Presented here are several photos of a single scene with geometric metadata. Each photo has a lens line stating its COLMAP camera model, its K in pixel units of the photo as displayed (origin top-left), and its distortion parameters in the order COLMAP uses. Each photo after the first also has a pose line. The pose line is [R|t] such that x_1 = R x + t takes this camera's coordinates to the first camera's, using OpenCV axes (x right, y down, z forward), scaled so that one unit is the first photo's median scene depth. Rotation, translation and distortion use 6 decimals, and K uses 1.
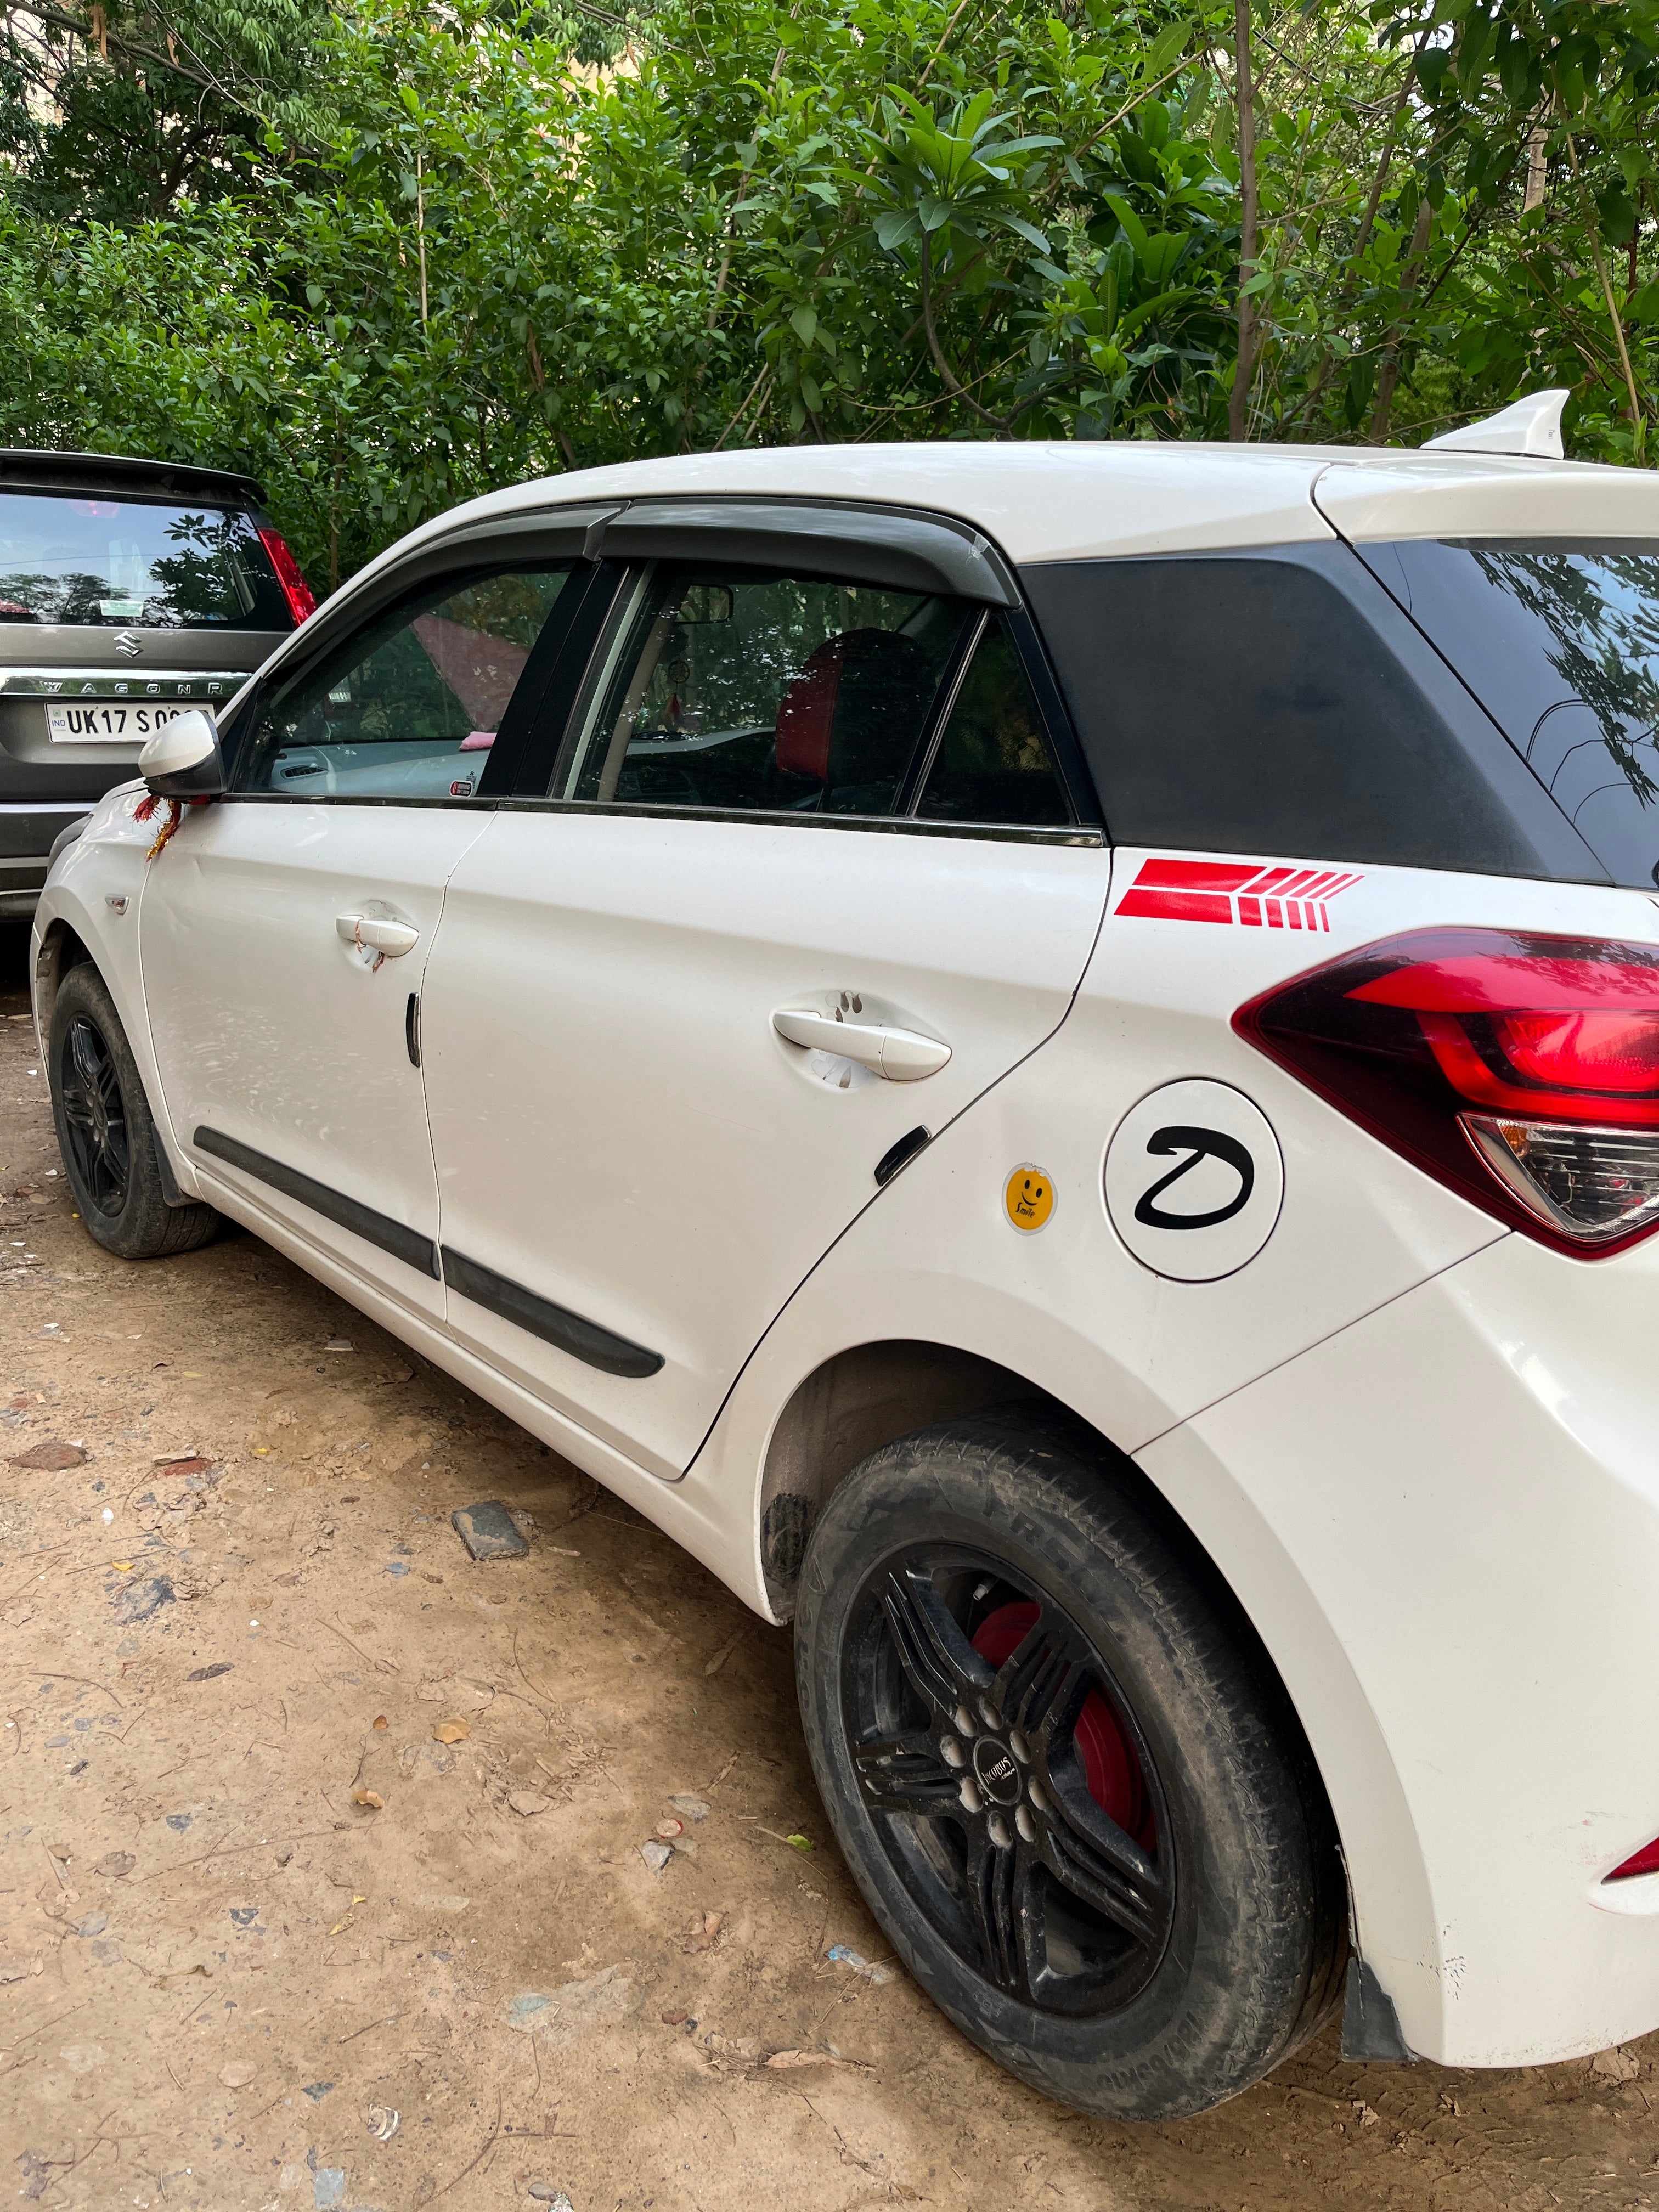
lens RADIAL K [[1635.6, 0, 916.1], [0, 1635.6, 1095.8], [0, 0, 1]] dist [0.051692, -0.061552]
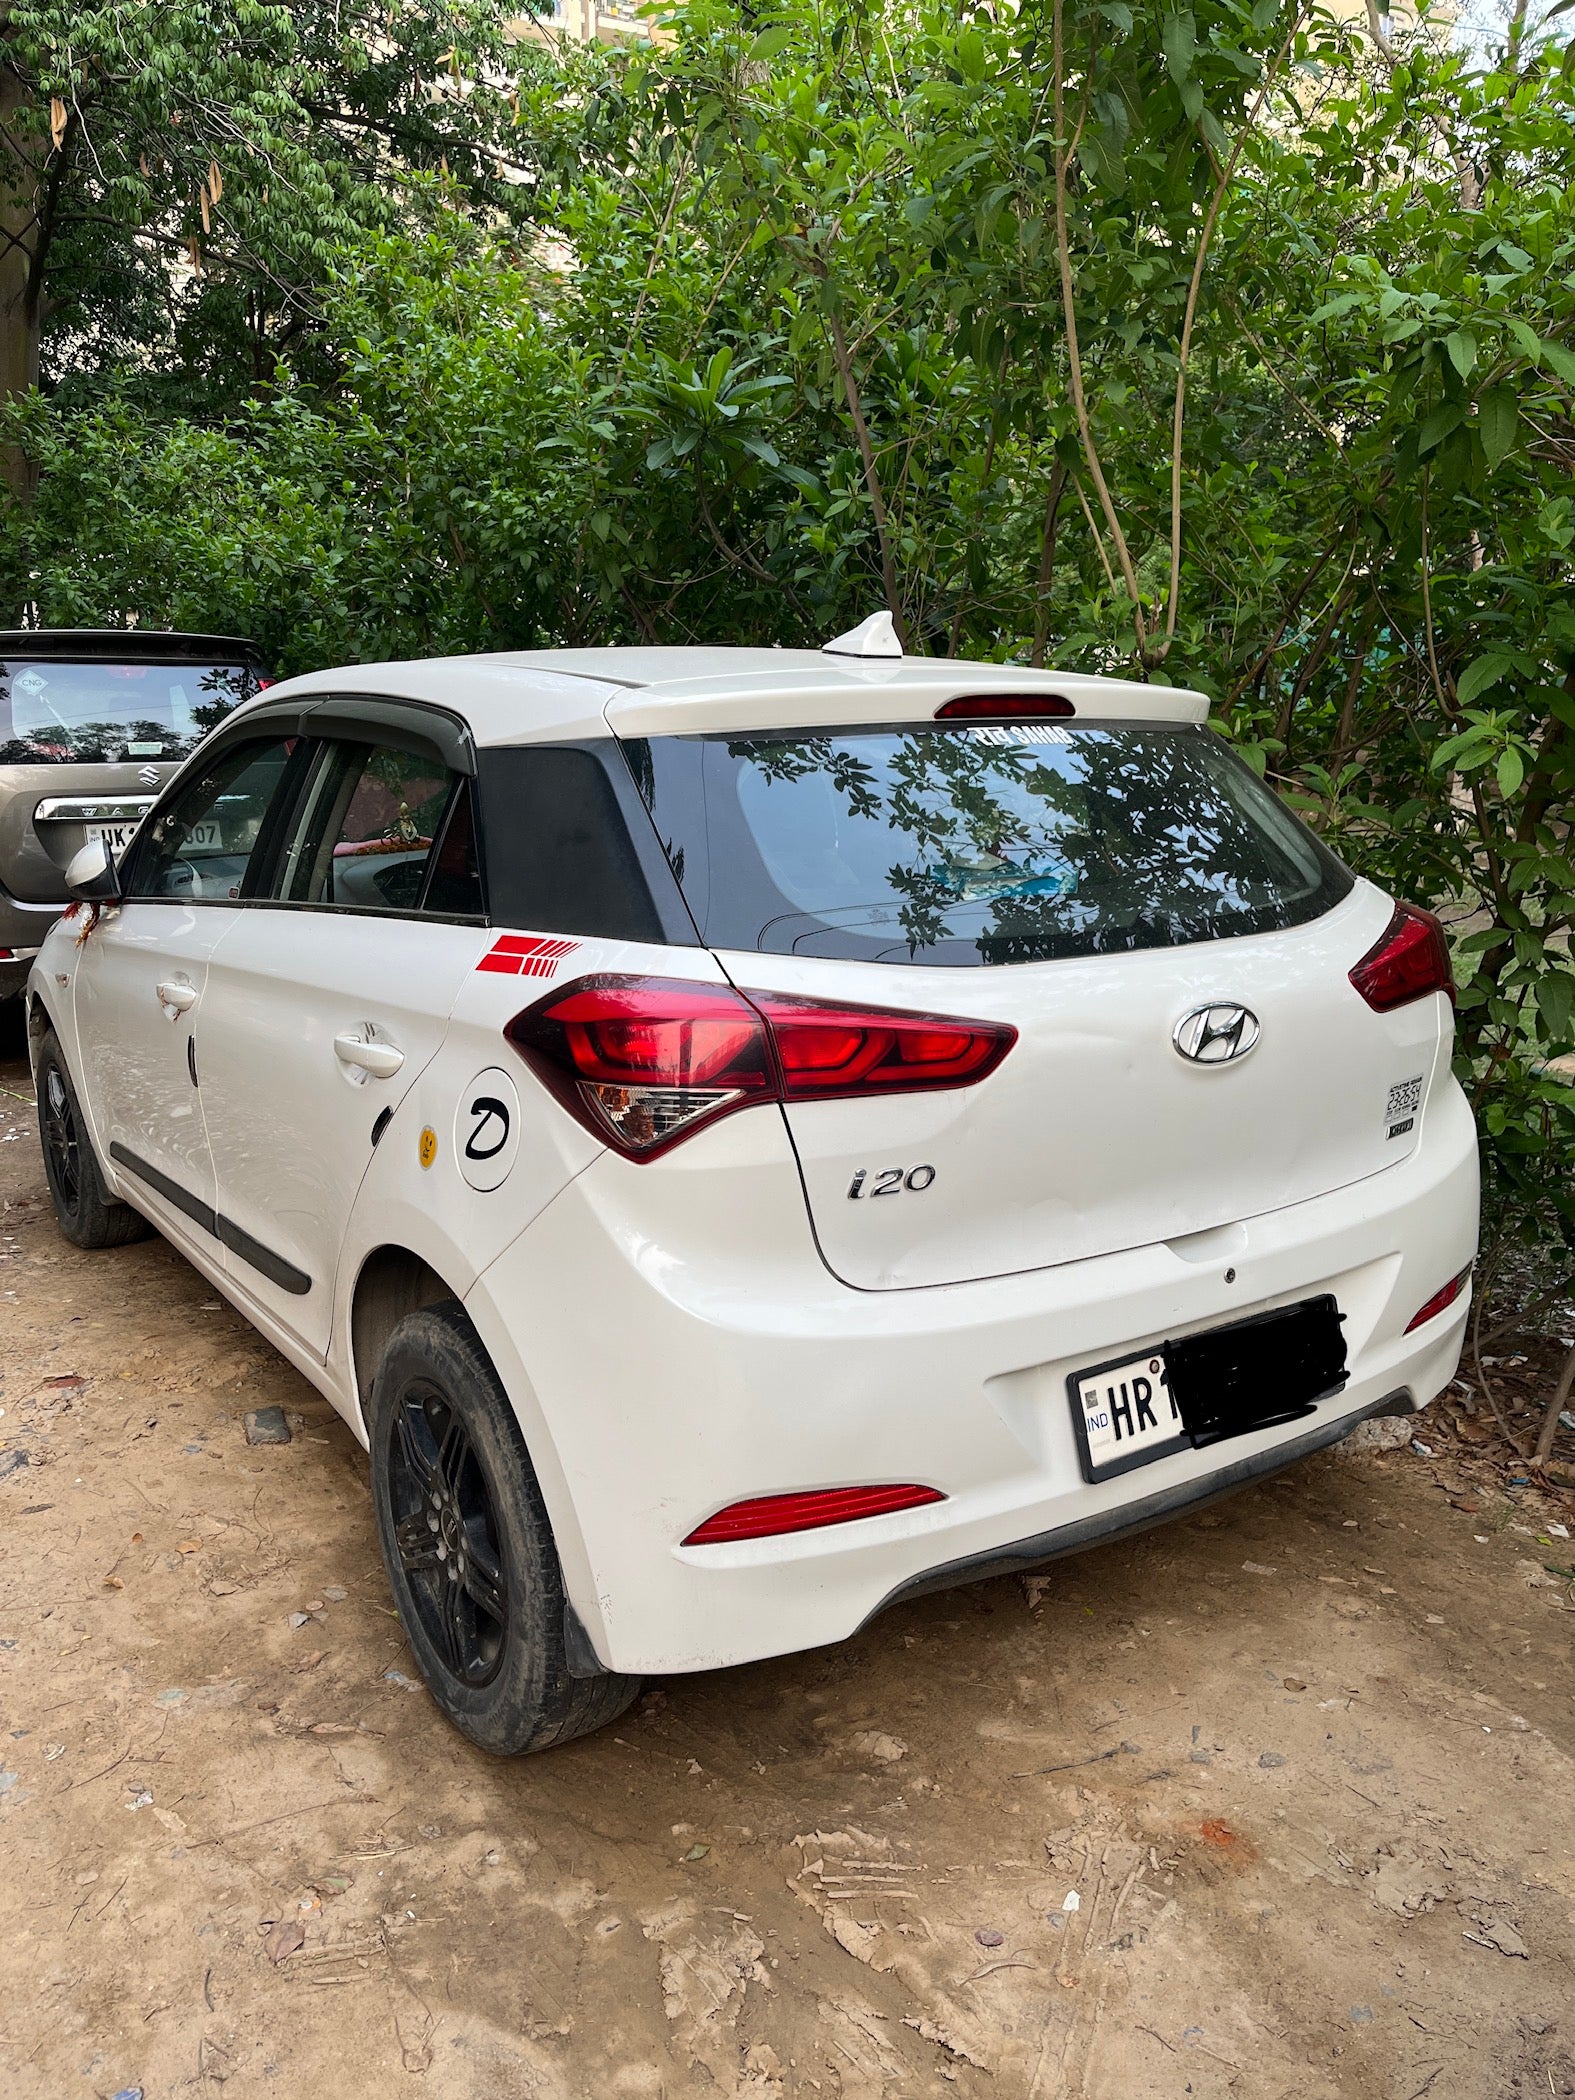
lens RADIAL K [[1552.8, 0, 869.7], [0, 1552.8, 1040.3], [0, 0, 1]] dist [0.051692, -0.061552]
pose [[0.995902, -0.023226, -0.087405, 0.466792], [0.017475, 0.997666, -0.066004, 0.048476], [0.088734, 0.064206, 0.993984, -0.355315]]
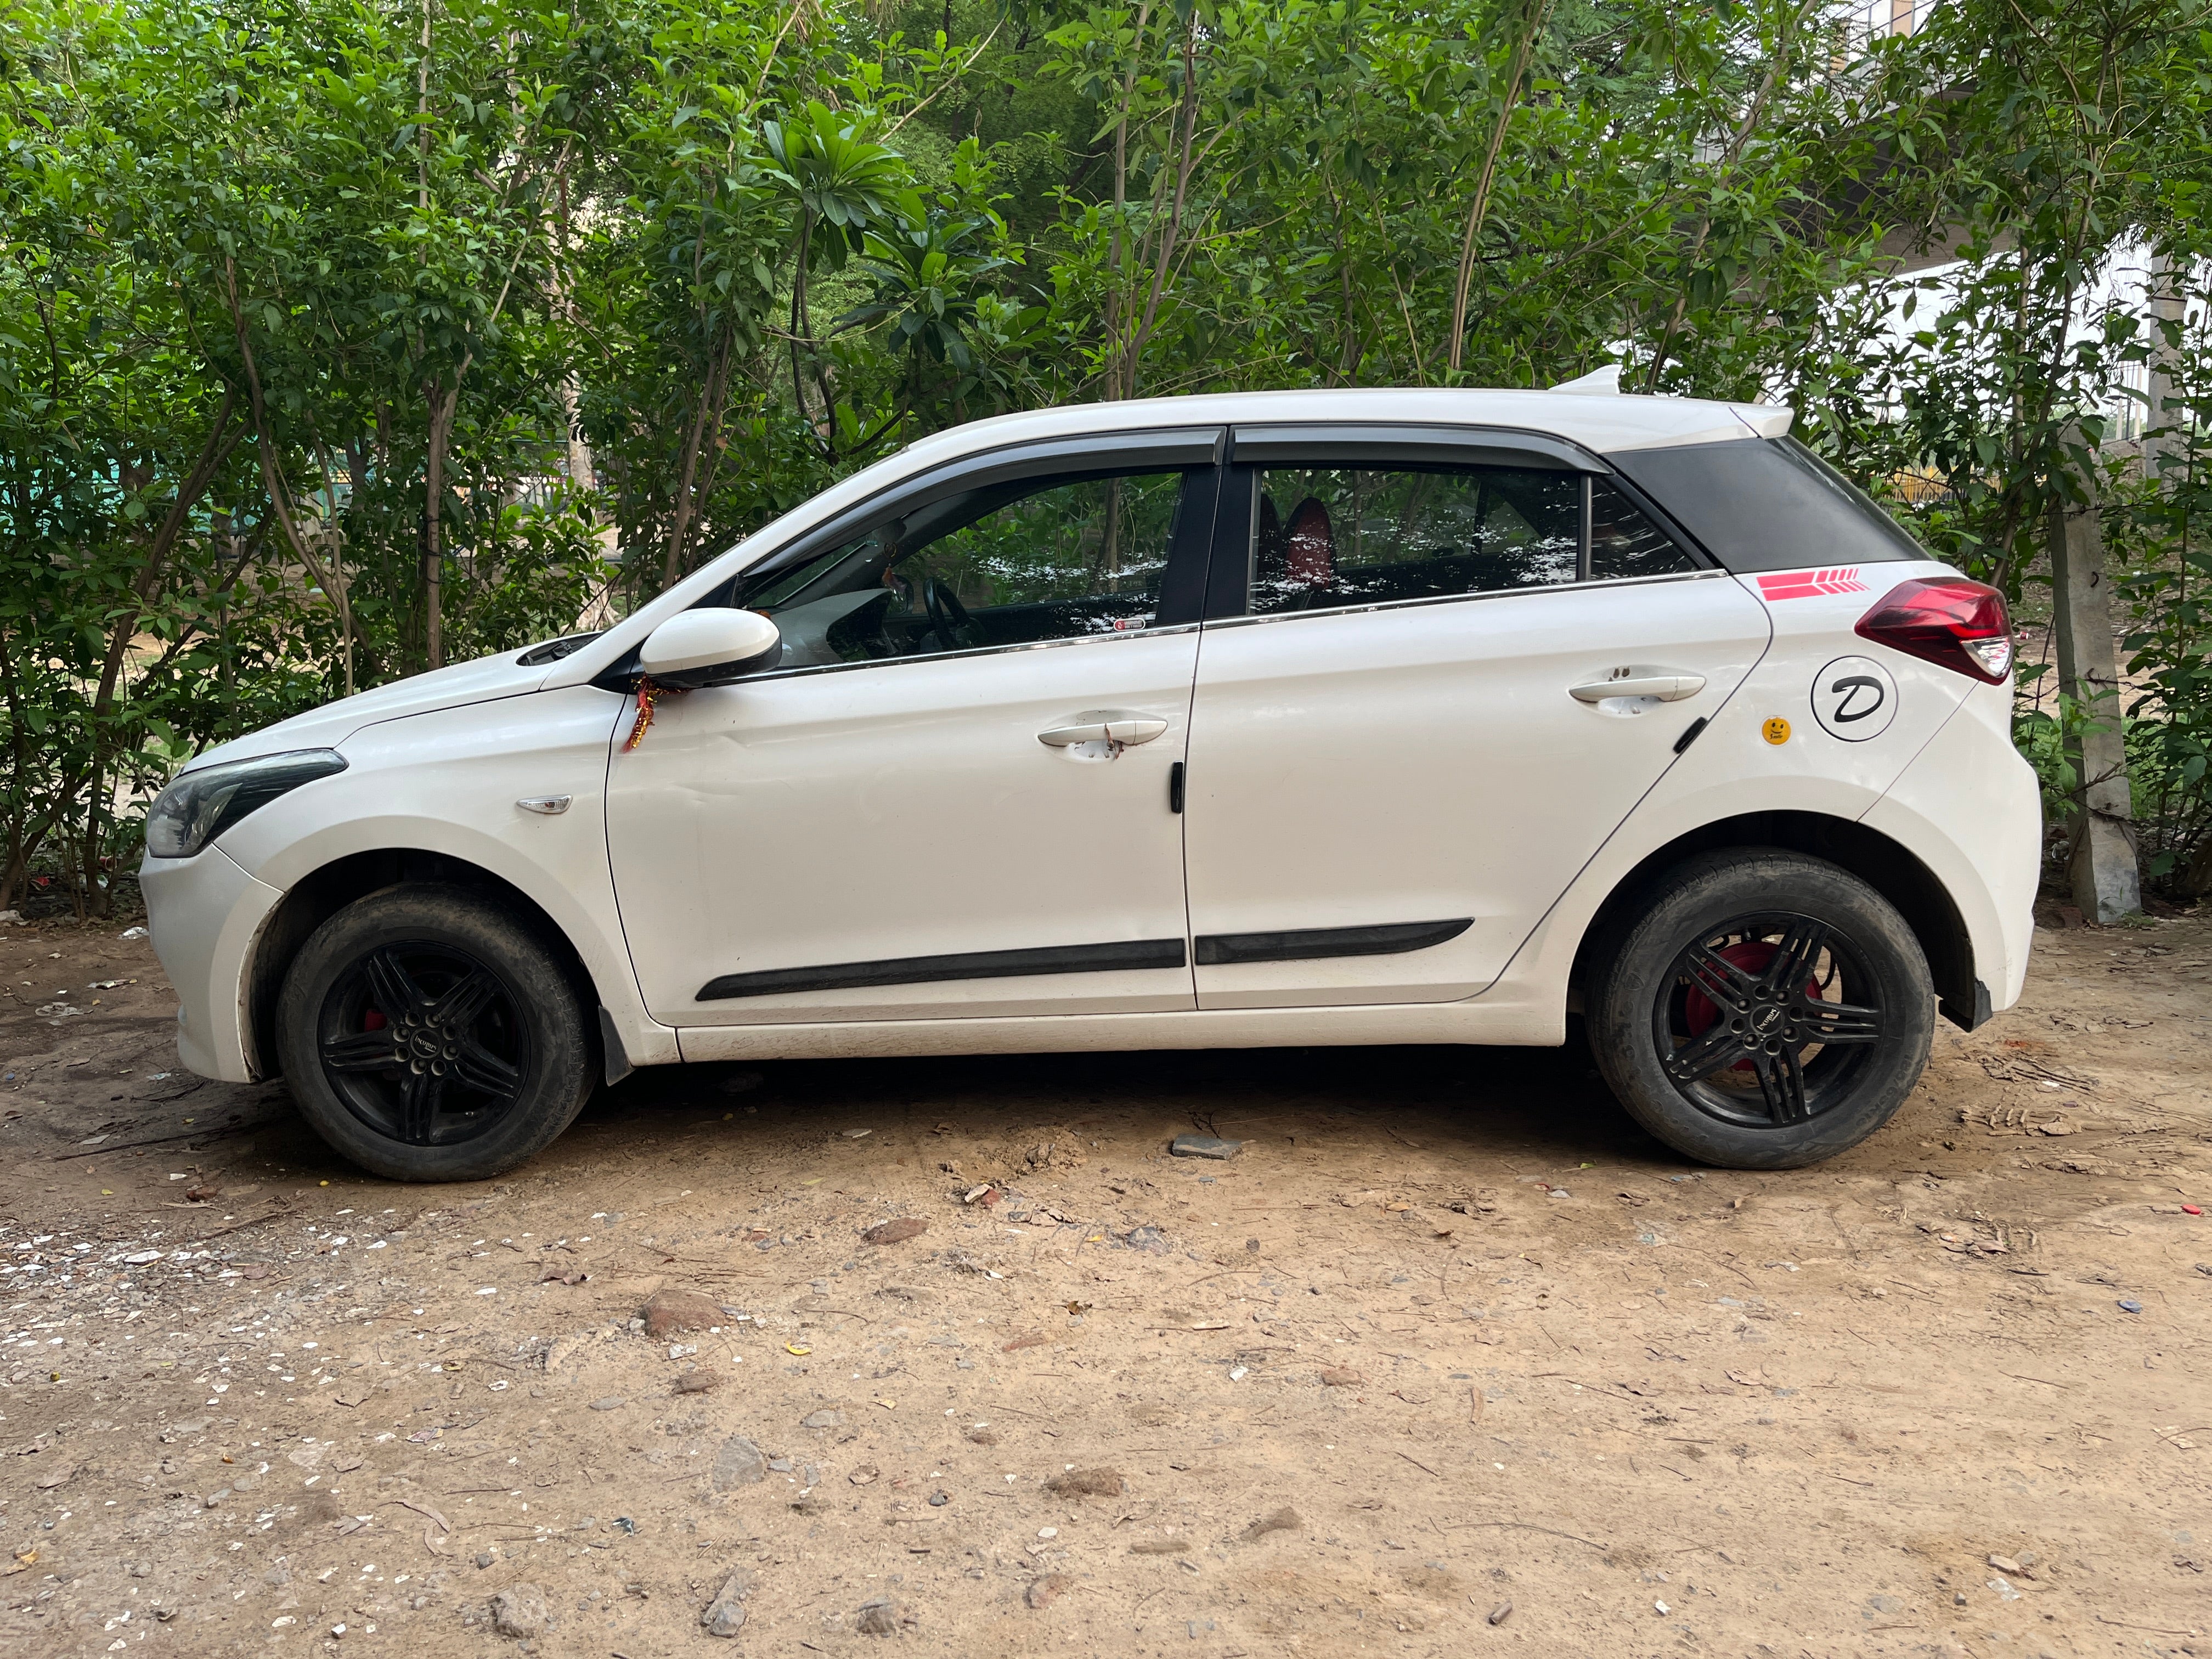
lens RADIAL K [[1635.6, 0, 1109.2], [0, 1635.6, 790.1], [0, 0, 1]] dist [0.051692, -0.061552]
pose [[0.698575, -0.183925, 0.691495, -1.549358], [0.248413, 0.968631, 0.006683, -0.071964], [-0.671032, 0.167108, 0.722351, 0.009144]]
